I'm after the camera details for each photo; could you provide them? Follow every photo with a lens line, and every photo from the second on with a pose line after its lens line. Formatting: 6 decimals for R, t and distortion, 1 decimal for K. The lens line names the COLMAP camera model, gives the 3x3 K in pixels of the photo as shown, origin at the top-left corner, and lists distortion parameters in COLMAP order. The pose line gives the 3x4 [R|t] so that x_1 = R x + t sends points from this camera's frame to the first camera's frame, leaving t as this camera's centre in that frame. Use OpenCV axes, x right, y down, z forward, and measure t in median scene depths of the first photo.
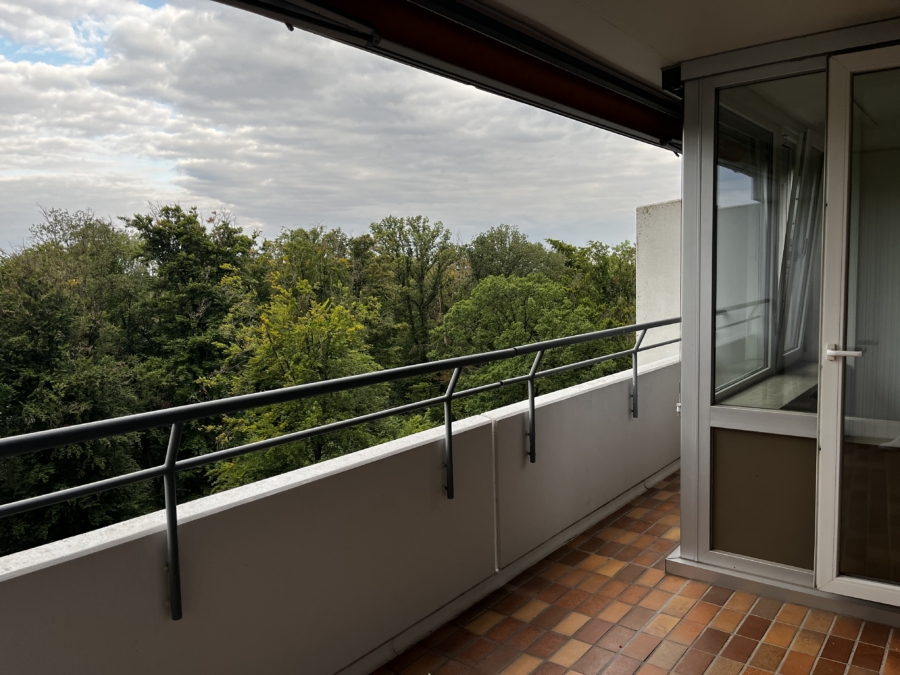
lens RADIAL K [[675.1, 0, 451.1], [0, 675.1, 337.9], [0, 0, 1]] dist [-0.006978, -0.008773]
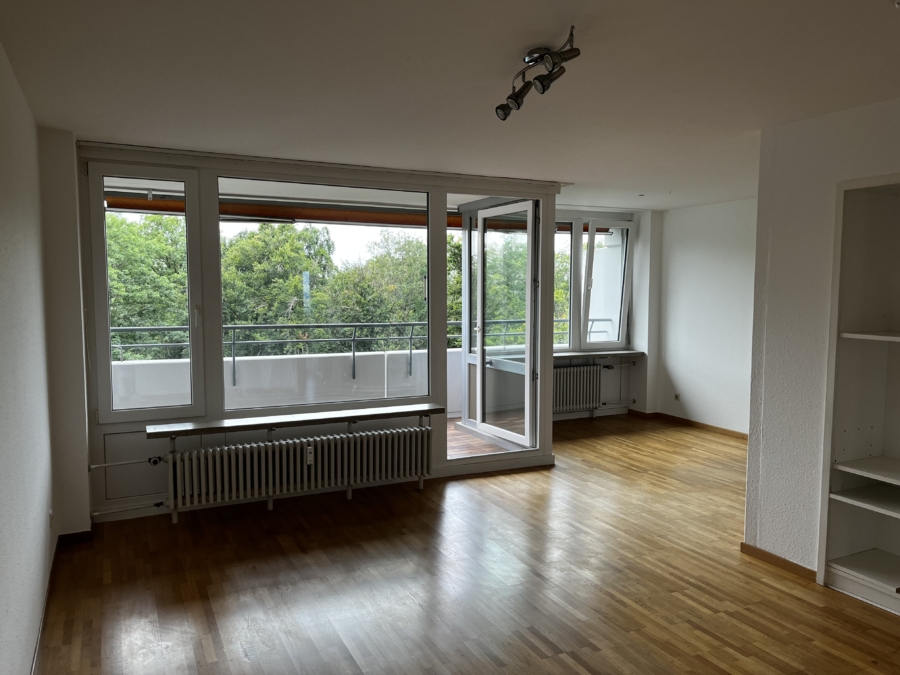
lens RADIAL K [[675.1, 0, 450.6], [0, 675.1, 337.8], [0, 0, 1]] dist [-0.006978, -0.008773]
pose [[0.887723, 0.060003, -0.456452, 0.130261], [-0.068843, 0.997624, -0.002745, 0.009548], [0.455202, 0.033860, 0.889744, -0.083676]]
